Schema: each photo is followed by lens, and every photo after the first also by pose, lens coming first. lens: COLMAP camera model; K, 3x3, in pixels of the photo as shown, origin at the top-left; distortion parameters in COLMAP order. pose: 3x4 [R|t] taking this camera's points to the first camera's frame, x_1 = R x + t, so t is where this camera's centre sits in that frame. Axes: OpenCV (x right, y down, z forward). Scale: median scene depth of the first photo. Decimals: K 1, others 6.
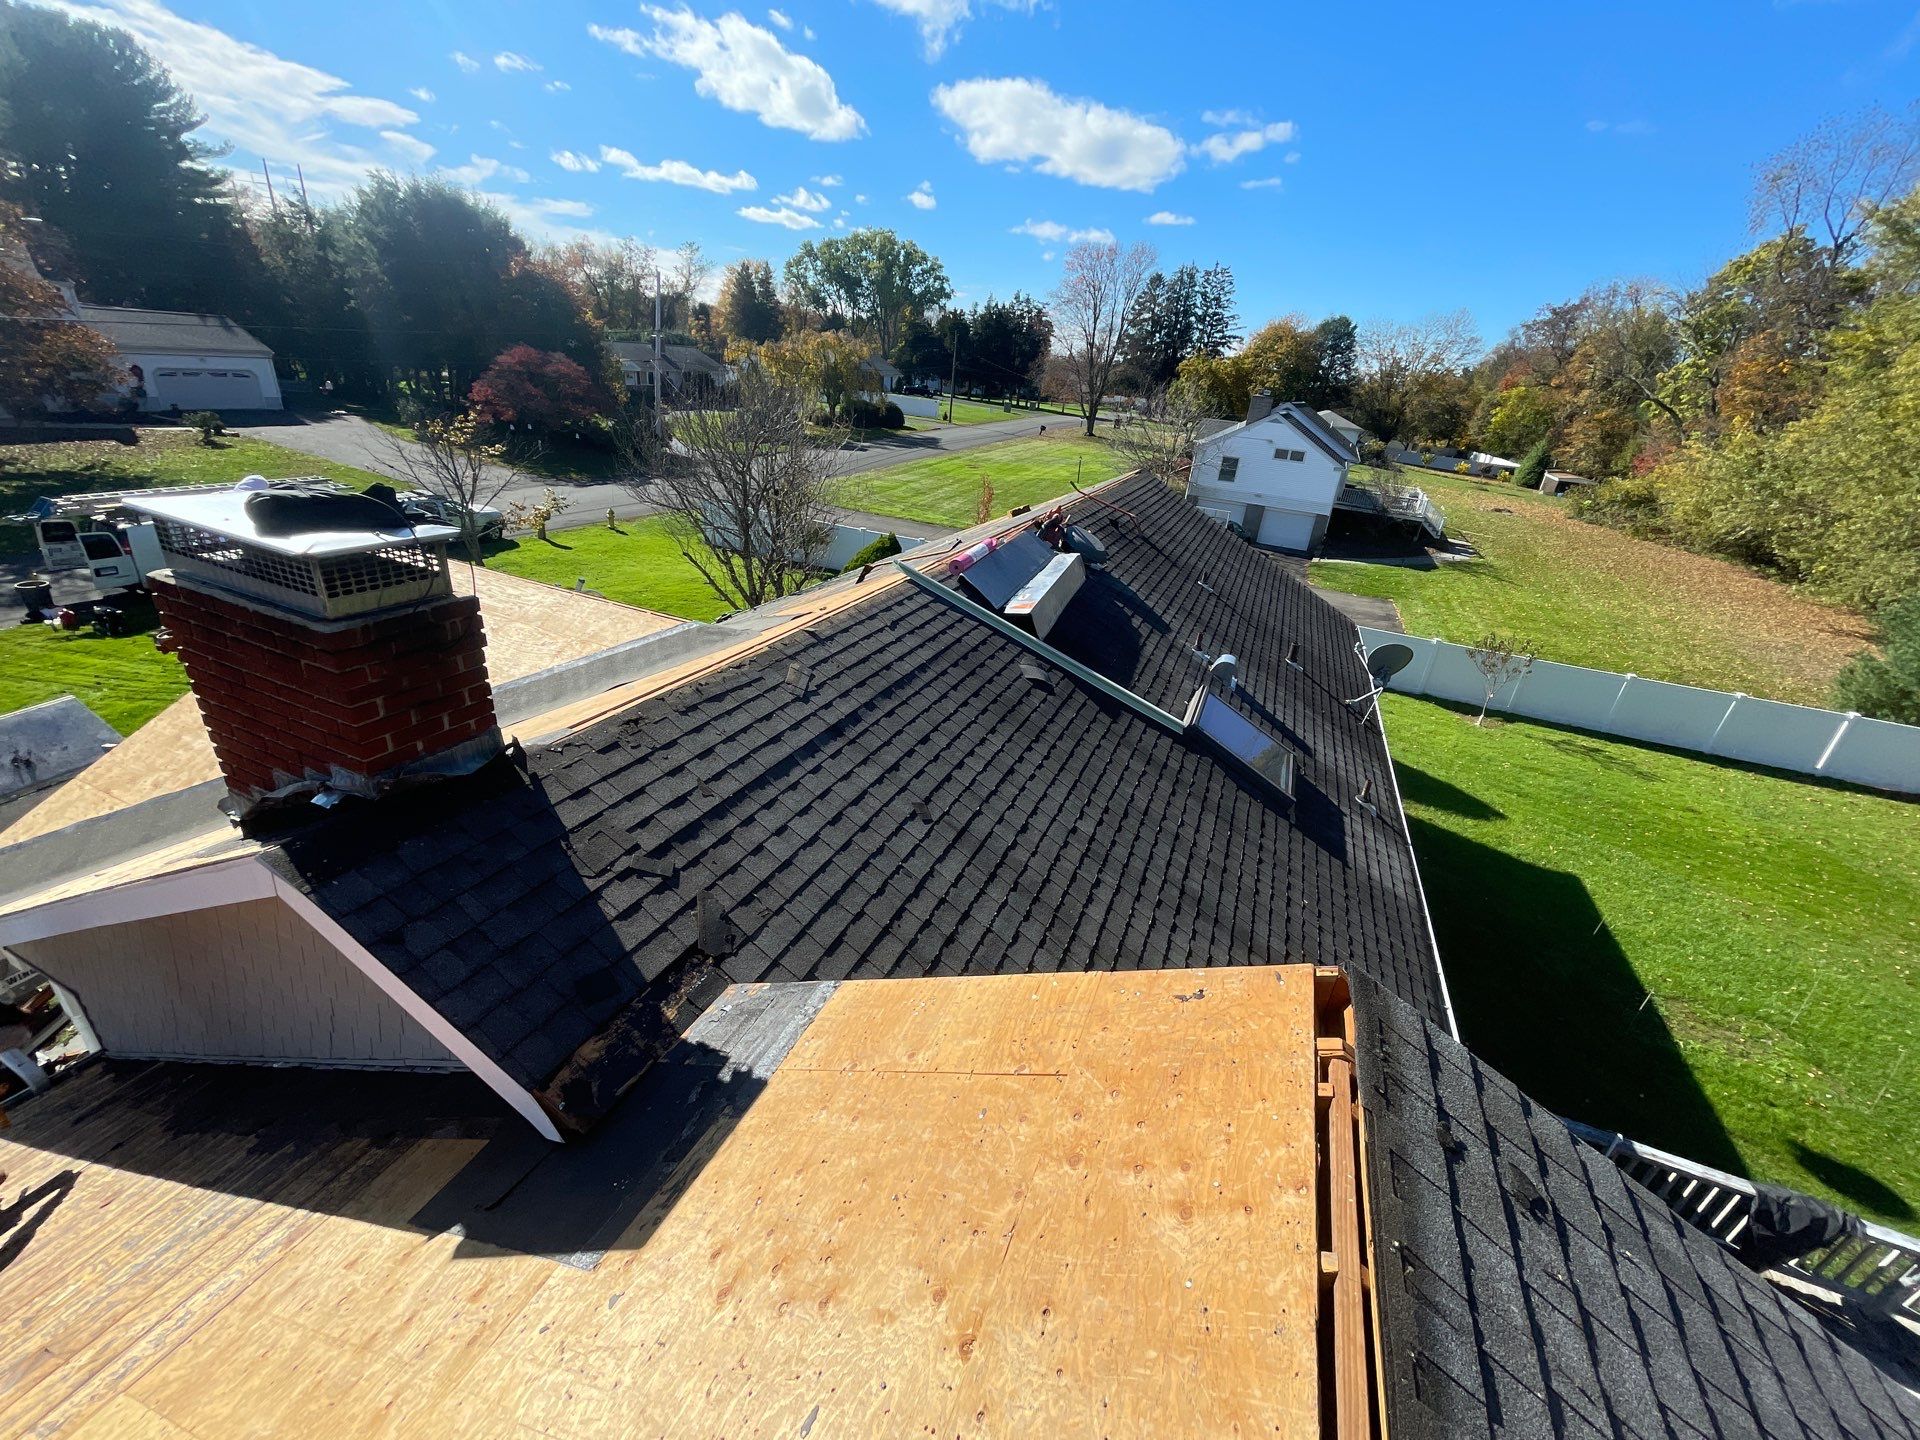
lens RADIAL K [[773.7, 0, 956.9], [0, 773.7, 718.5], [0, 0, 1]] dist [-0.000723, -0.000233]
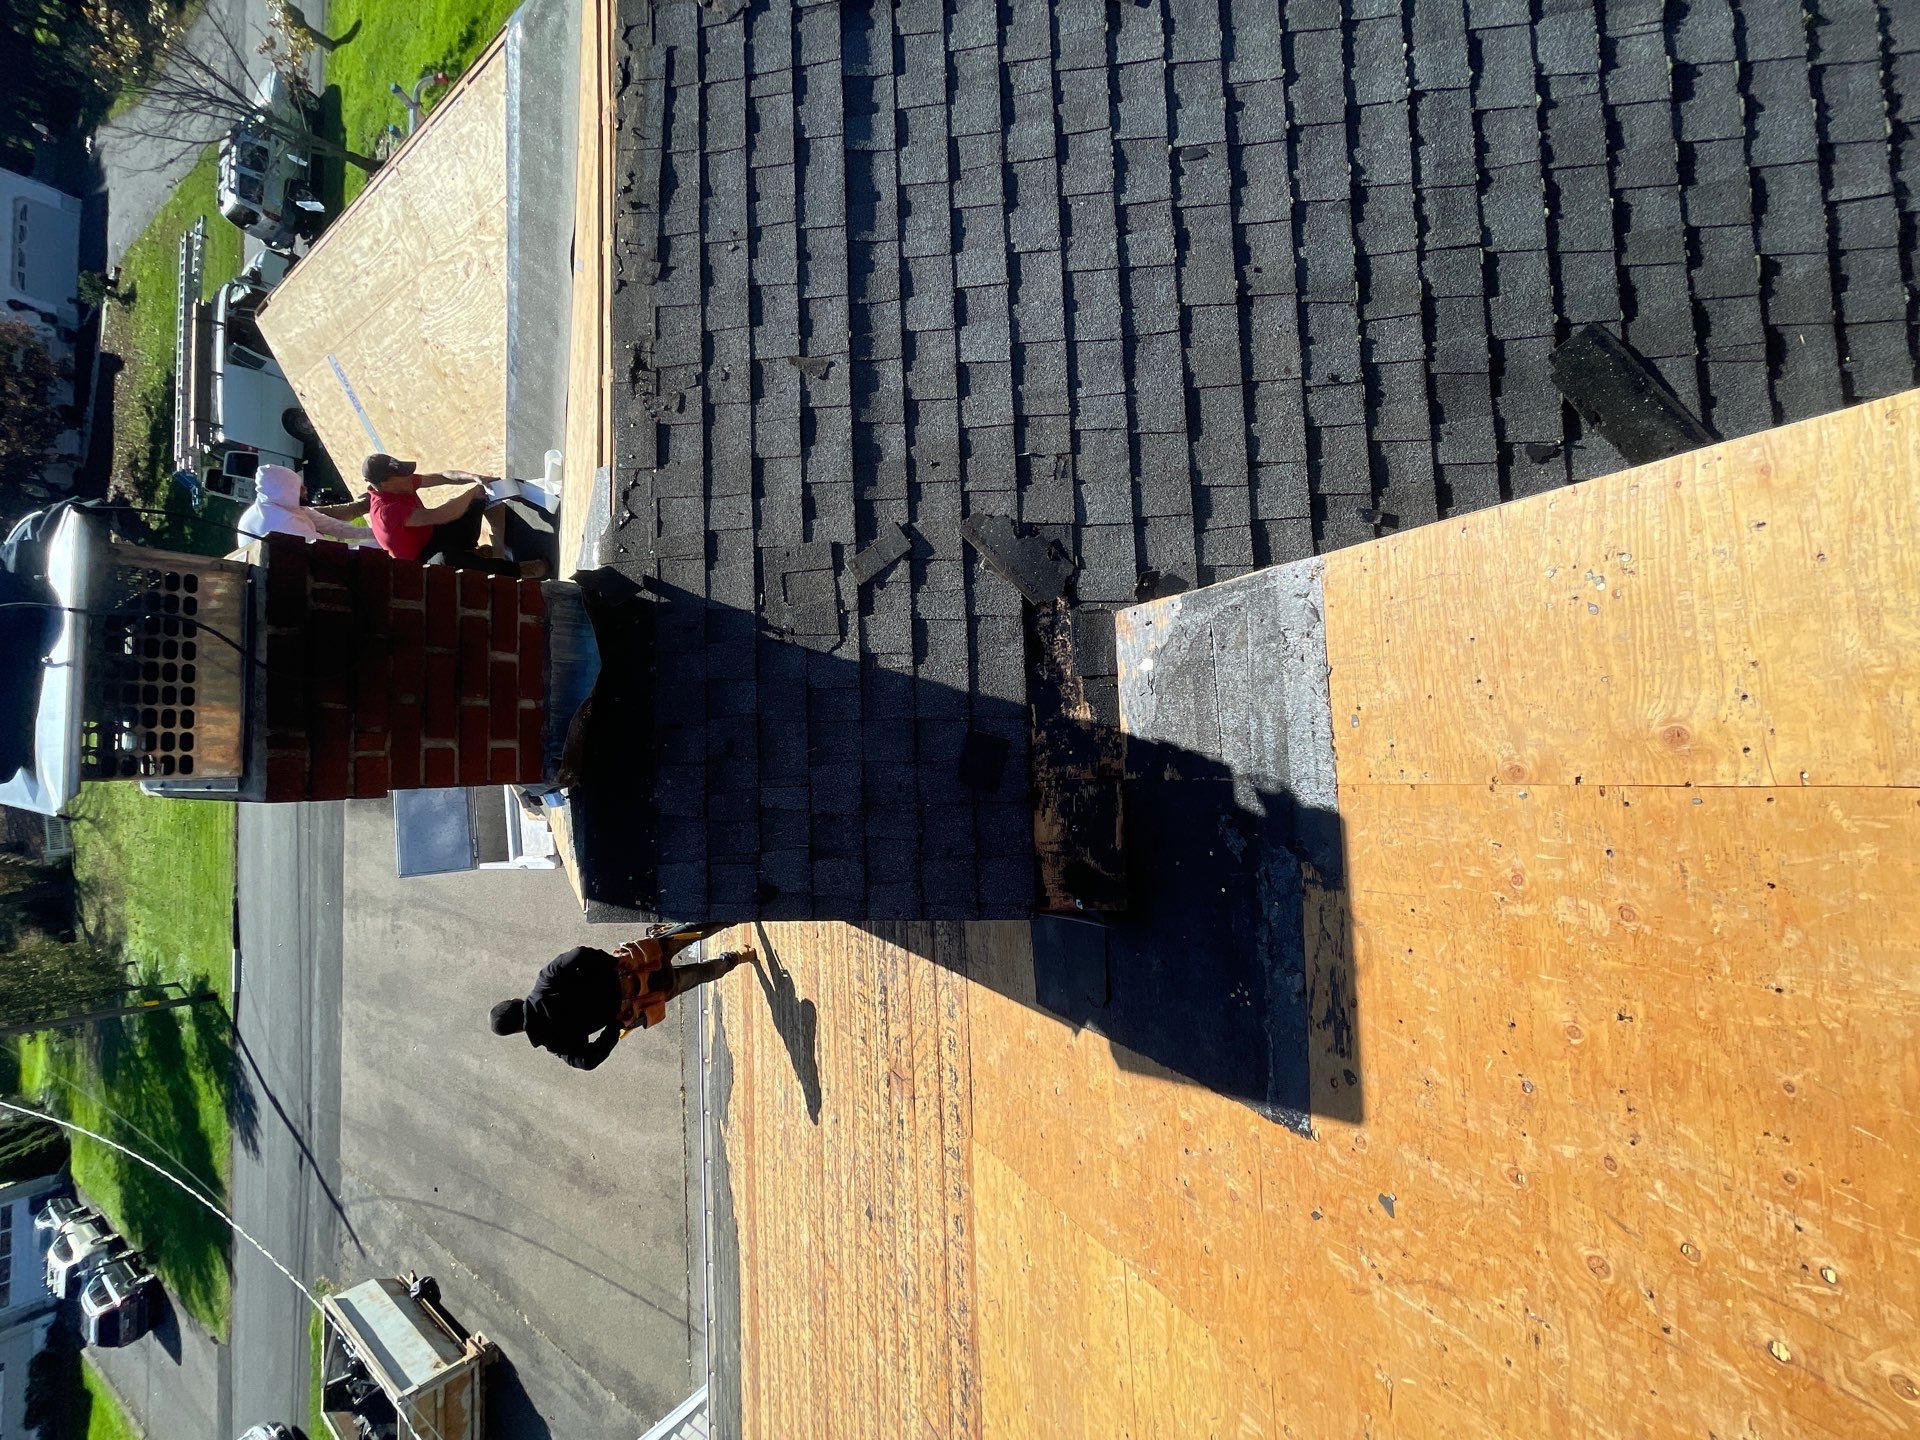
lens RADIAL K [[773.7, 0, 957.9], [0, 773.7, 721.6], [0, 0, 1]] dist [-0.000723, -0.000233]
pose [[0.687864, -0.442618, -0.575268, -0.048783], [0.724084, 0.363347, 0.586244, -0.066049], [-0.050460, -0.819798, 0.570426, 0.471232]]
